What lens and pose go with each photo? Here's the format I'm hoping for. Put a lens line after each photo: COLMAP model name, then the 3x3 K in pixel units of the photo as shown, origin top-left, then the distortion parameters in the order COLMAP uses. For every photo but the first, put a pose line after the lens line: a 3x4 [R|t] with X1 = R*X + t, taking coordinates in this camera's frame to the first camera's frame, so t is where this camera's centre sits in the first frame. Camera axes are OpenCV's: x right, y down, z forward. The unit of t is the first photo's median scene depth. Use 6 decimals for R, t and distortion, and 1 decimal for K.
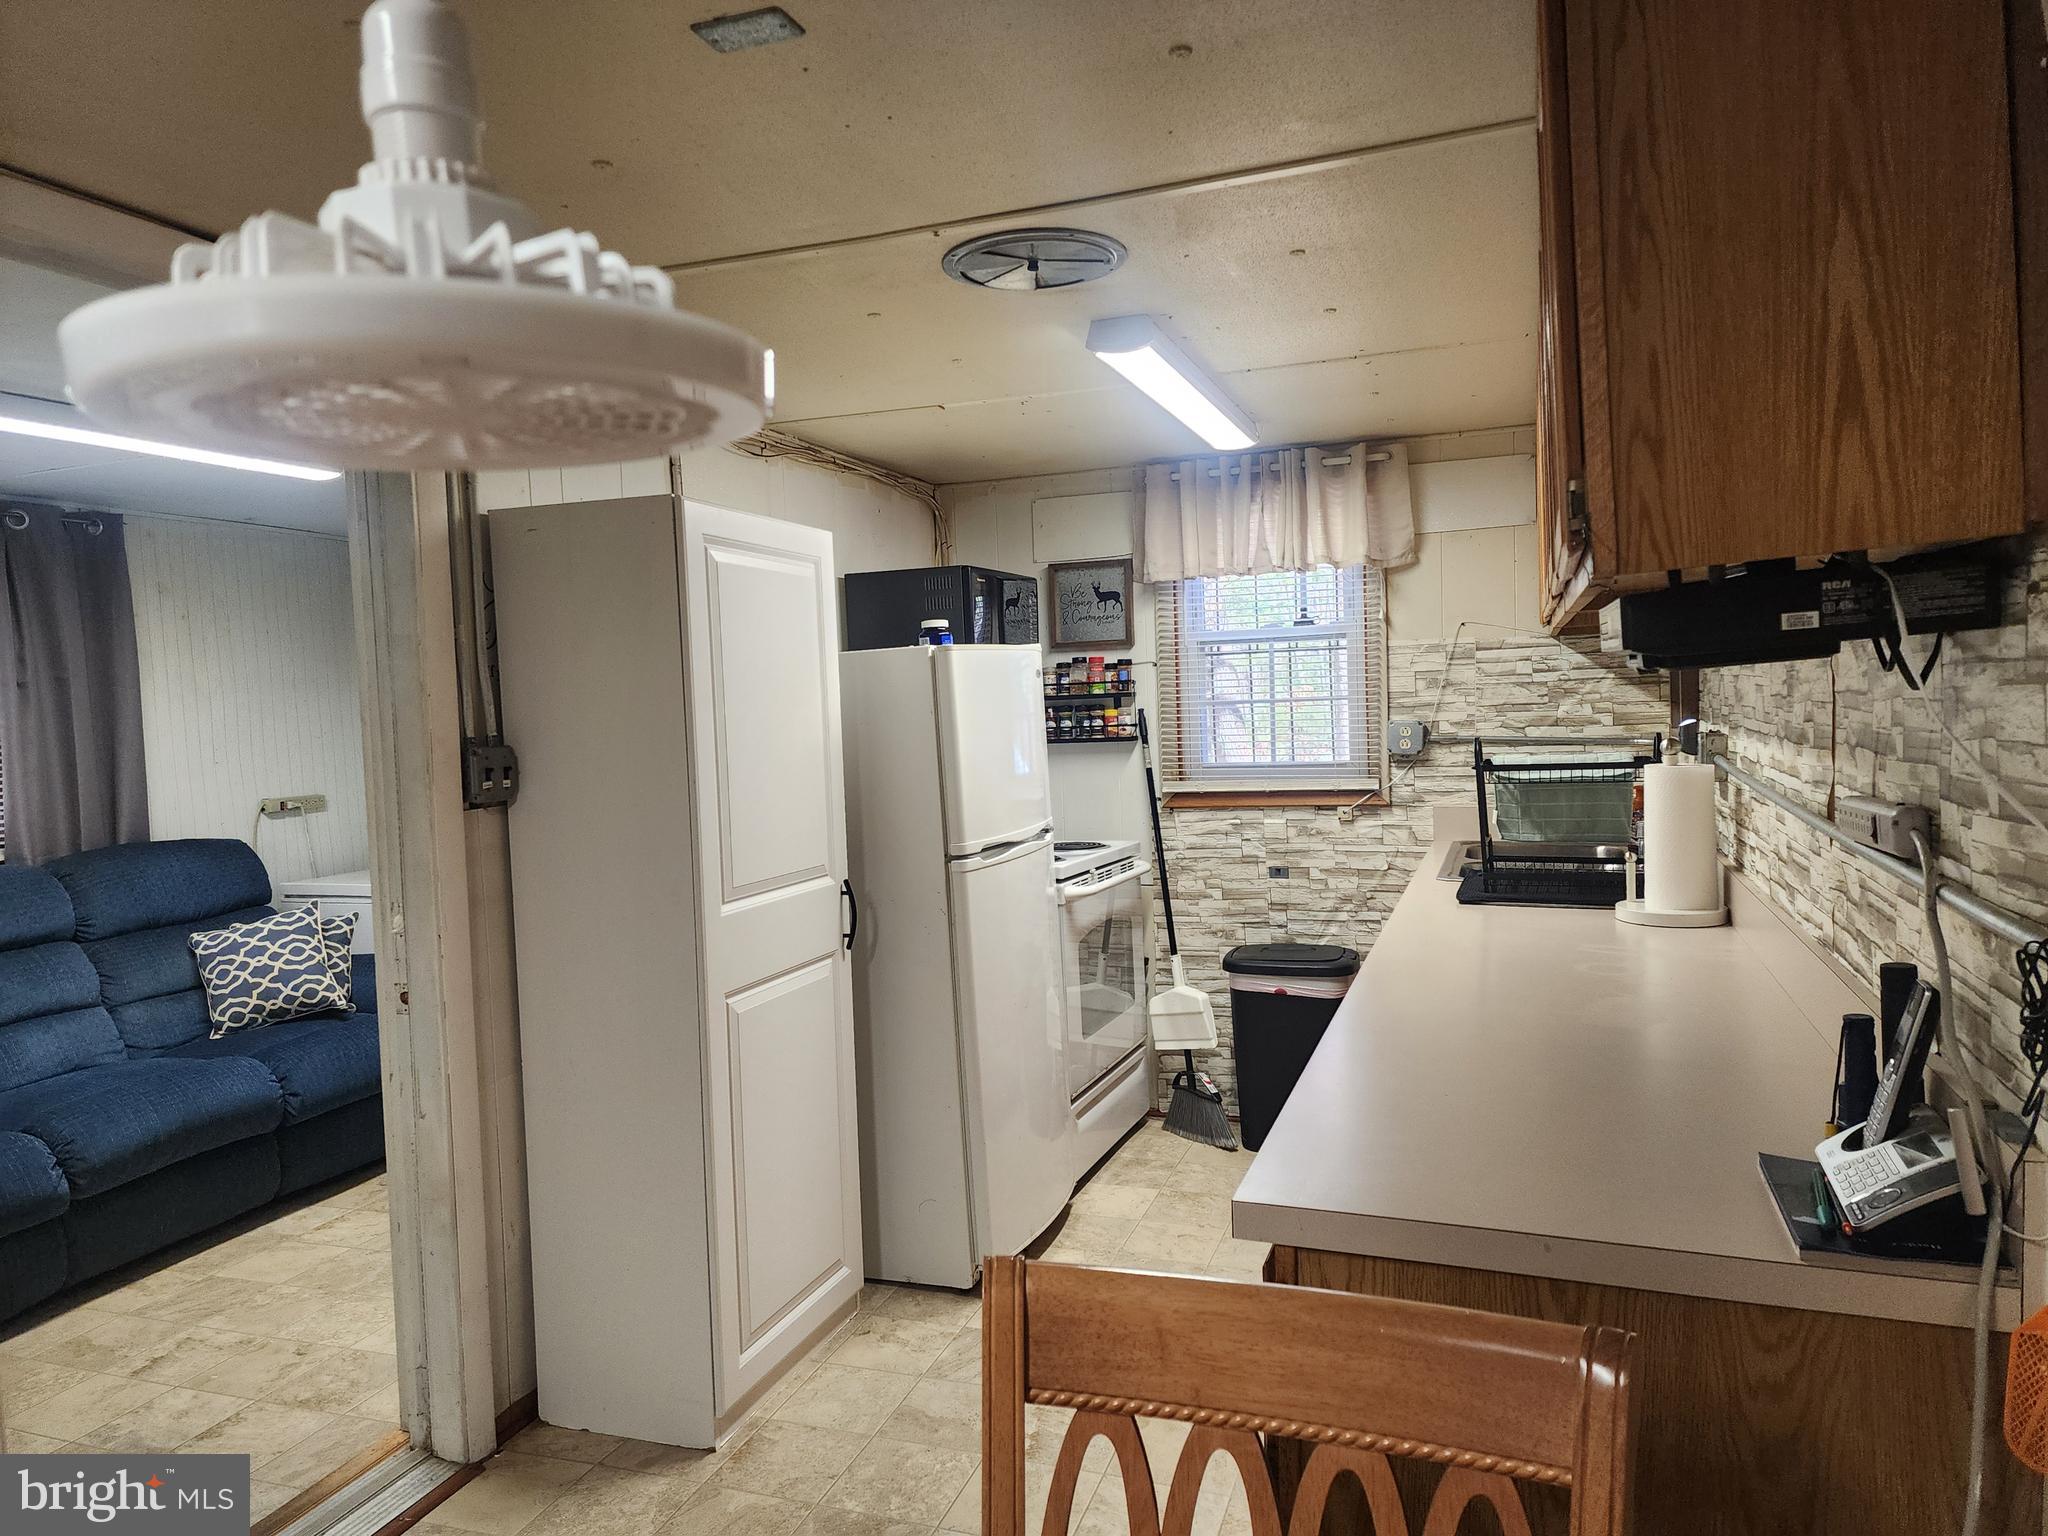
lens RADIAL K [[1354.5, 0, 991.1], [0, 1354.5, 789.6], [0, 0, 1]] dist [0.084432, -0.099411]
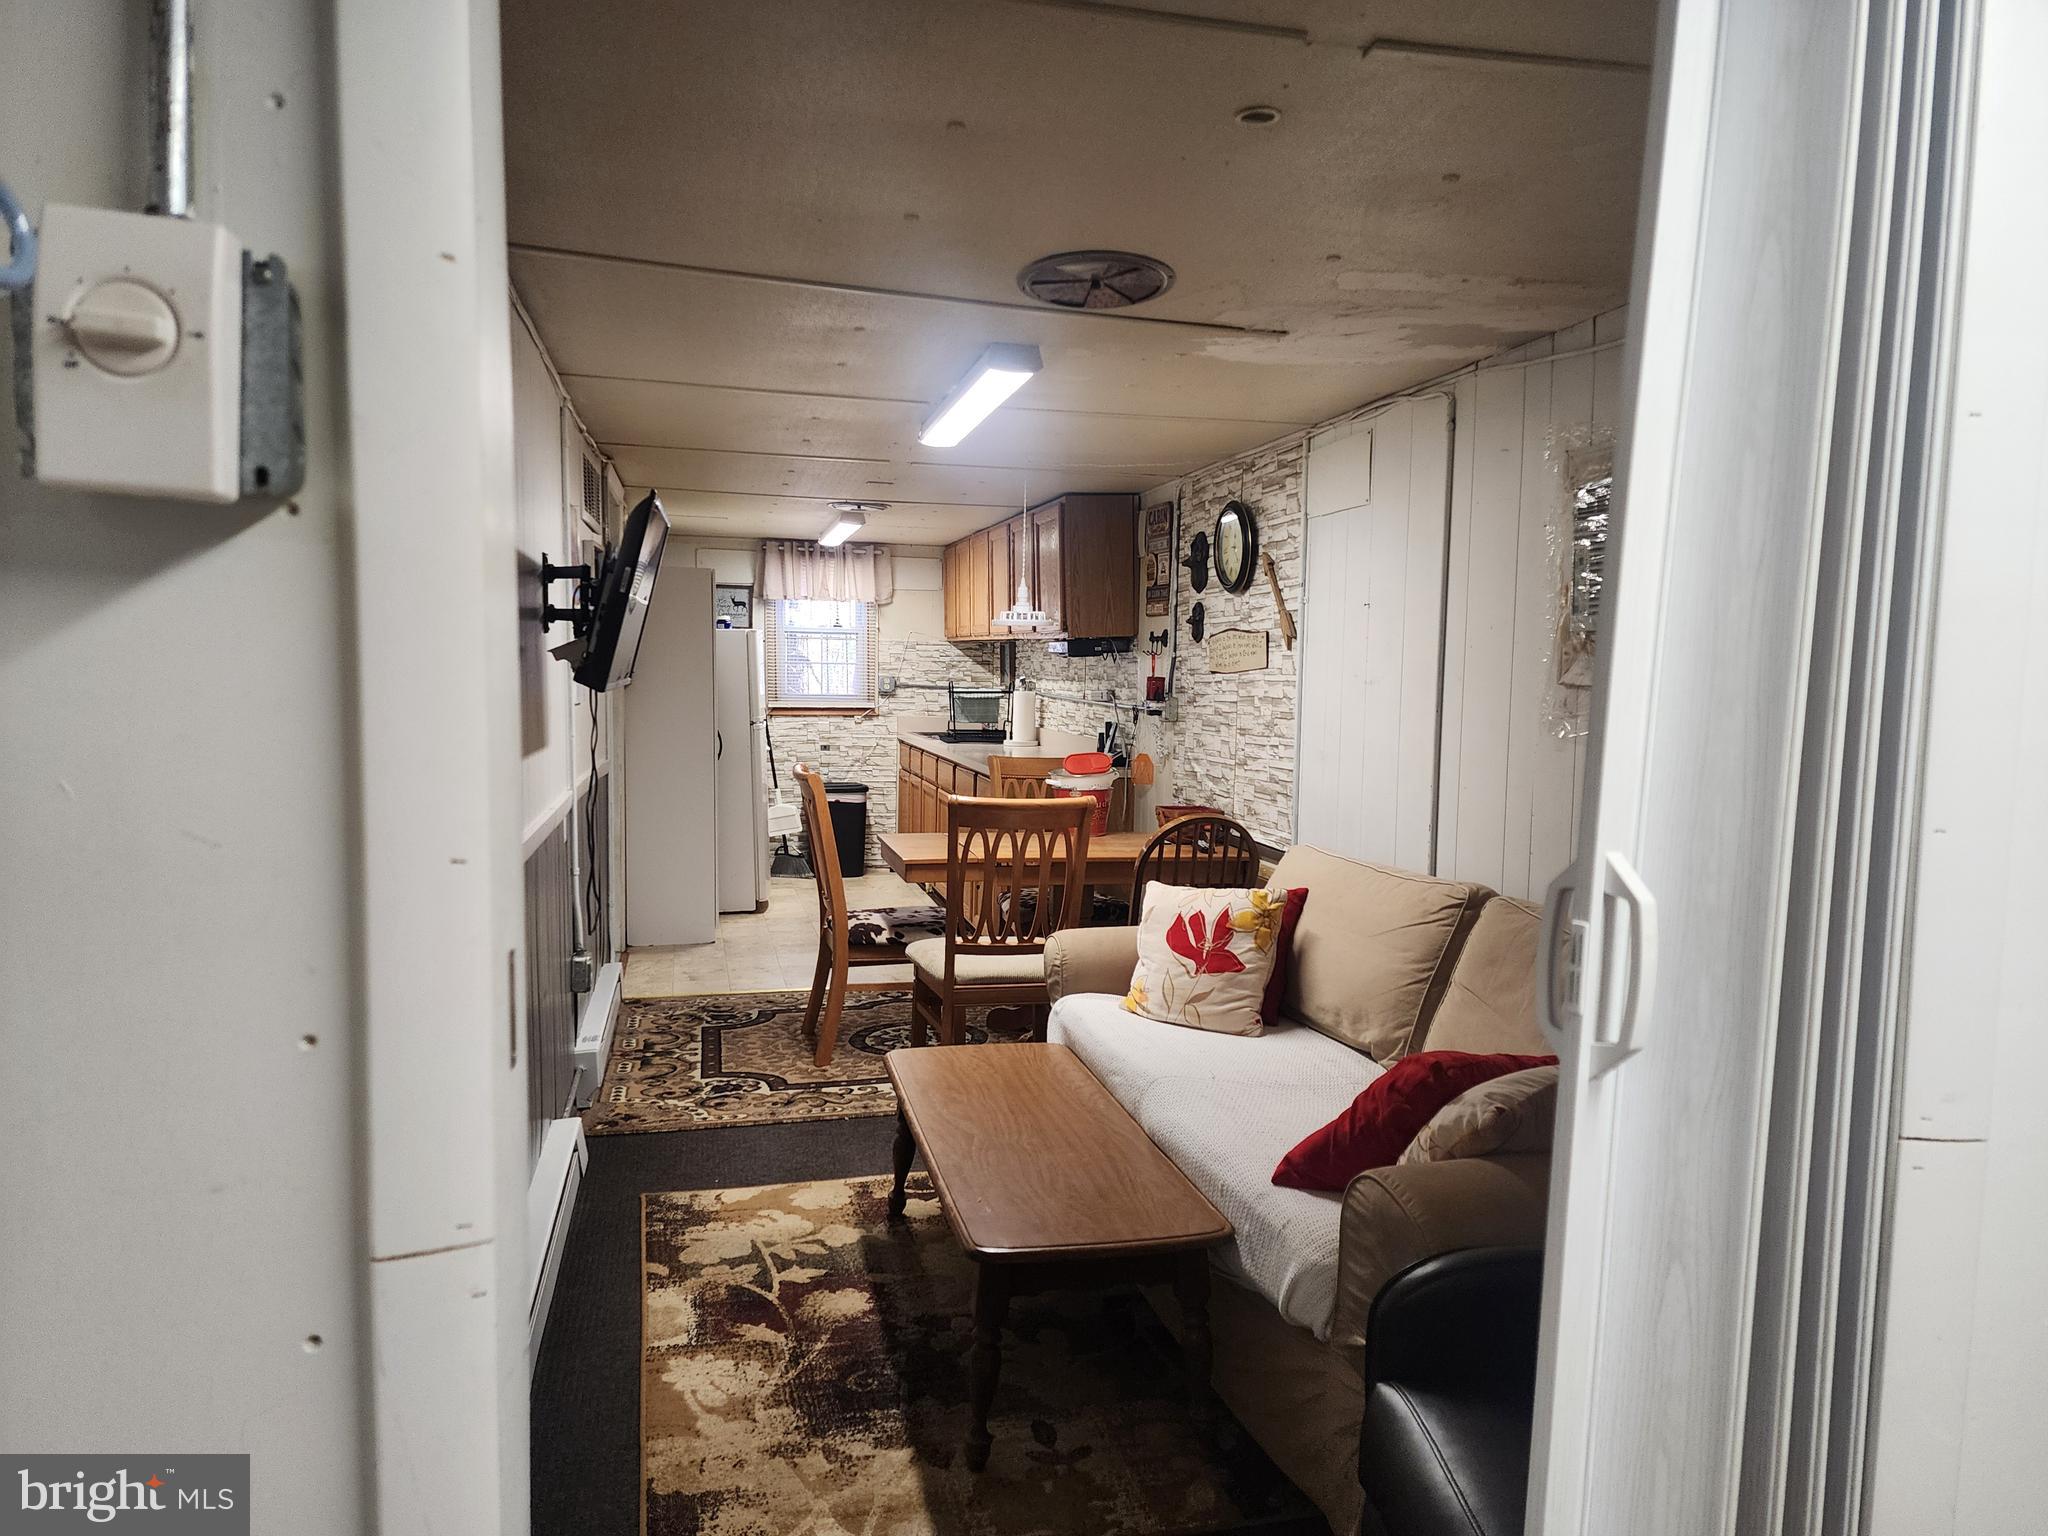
lens RADIAL K [[1383.2, 0, 1024.0], [0, 1383.2, 768.0], [0, 0, 1]] dist [0.123270, -0.105971]
pose [[0.819800, 0.010368, 0.572555, -0.758260], [-0.008909, 0.999946, -0.005352, 0.103269], [-0.572580, -0.000713, 0.819849, -0.901029]]
